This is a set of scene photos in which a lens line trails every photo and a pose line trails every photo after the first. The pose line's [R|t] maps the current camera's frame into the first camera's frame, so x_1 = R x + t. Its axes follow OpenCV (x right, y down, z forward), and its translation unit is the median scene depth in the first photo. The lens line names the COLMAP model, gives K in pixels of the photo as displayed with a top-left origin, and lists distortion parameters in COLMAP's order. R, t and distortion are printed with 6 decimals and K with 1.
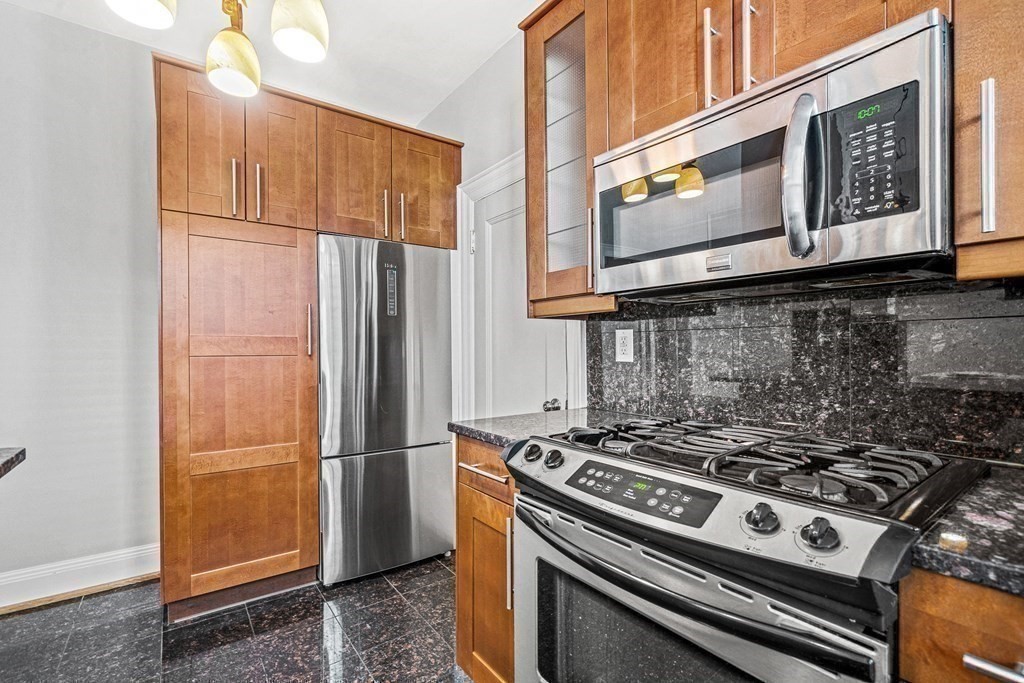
lens RADIAL K [[467.4, 0, 507.1], [0, 467.4, 355.7], [0, 0, 1]] dist [-0.000639, -0.000188]
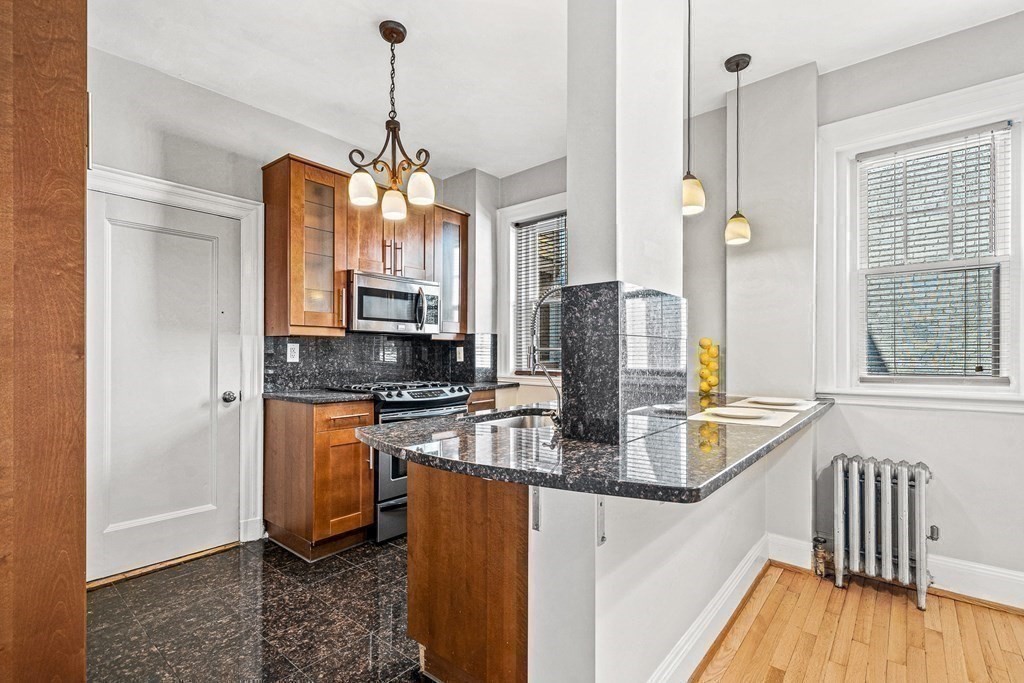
lens RADIAL K [[467.4, 0, 507.1], [0, 467.4, 355.7], [0, 0, 1]] dist [-0.000639, -0.000188]
pose [[-0.232753, 0.006167, 0.972516, -1.739045], [0.018654, 0.999824, -0.001876, 0.008181], [-0.972357, 0.017704, -0.232827, 0.649013]]
